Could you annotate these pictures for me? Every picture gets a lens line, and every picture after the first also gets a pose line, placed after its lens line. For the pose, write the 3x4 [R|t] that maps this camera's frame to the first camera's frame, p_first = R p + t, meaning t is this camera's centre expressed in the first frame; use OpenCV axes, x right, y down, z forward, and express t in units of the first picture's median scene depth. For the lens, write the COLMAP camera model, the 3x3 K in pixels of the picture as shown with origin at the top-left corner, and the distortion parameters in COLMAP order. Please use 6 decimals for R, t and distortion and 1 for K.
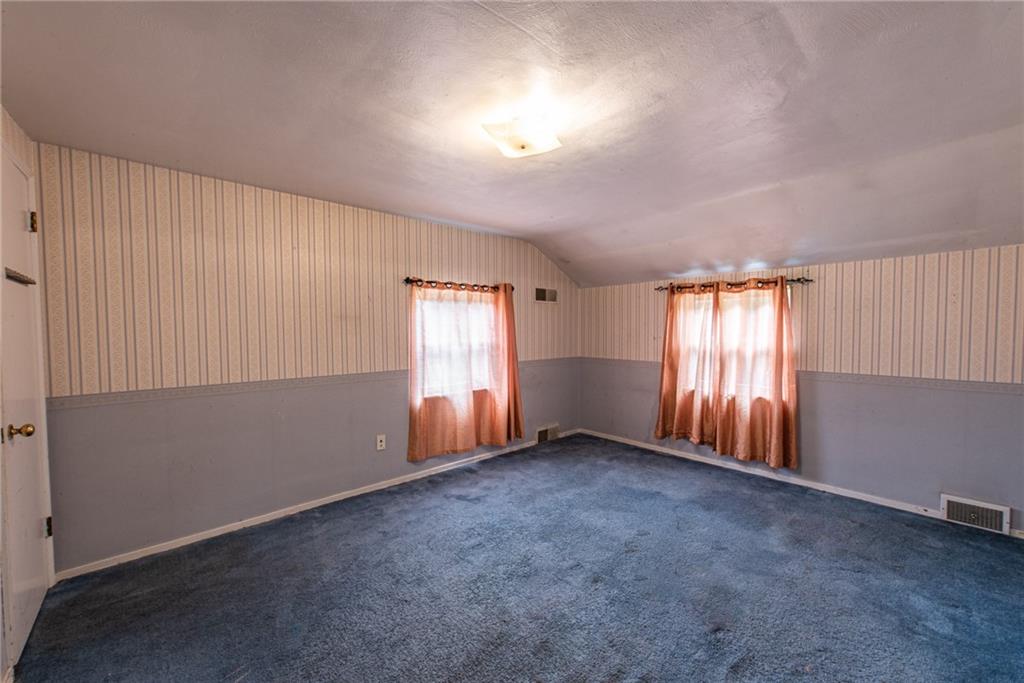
lens RADIAL K [[399.7, 0, 515.6], [0, 399.7, 344.7], [0, 0, 1]] dist [0.002094, -0.000173]
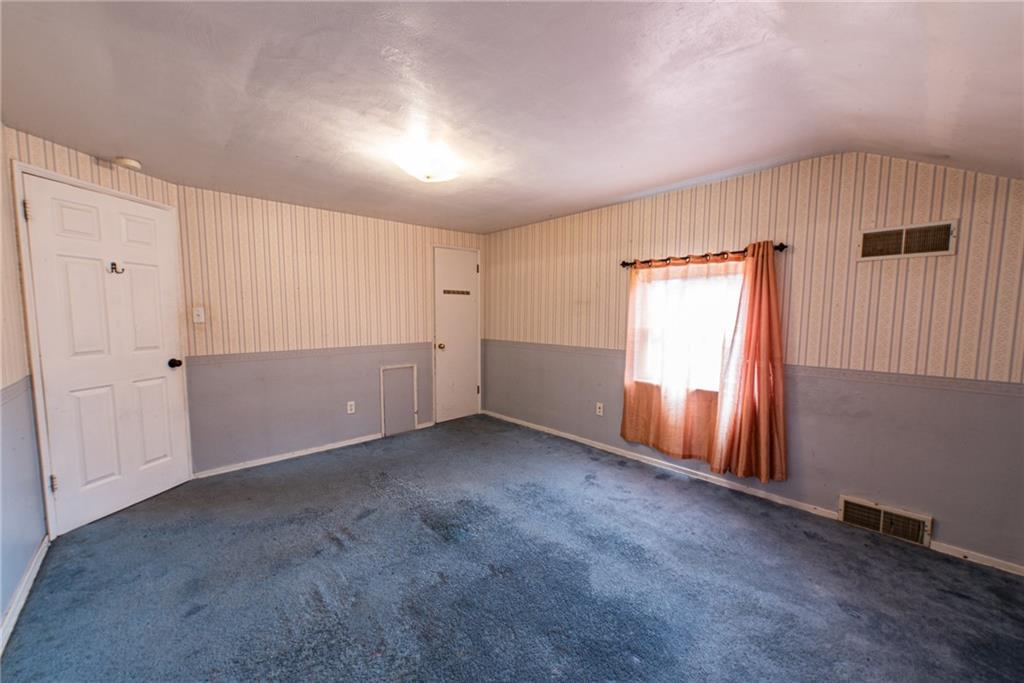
lens RADIAL K [[399.7, 0, 515.6], [0, 399.7, 344.7], [0, 0, 1]] dist [0.002094, -0.000173]
pose [[-0.003532, 0.084327, -0.996432, 0.731454], [-0.041494, 0.995568, 0.084401, -0.026889], [0.999133, 0.041644, -0.000017, 0.679336]]
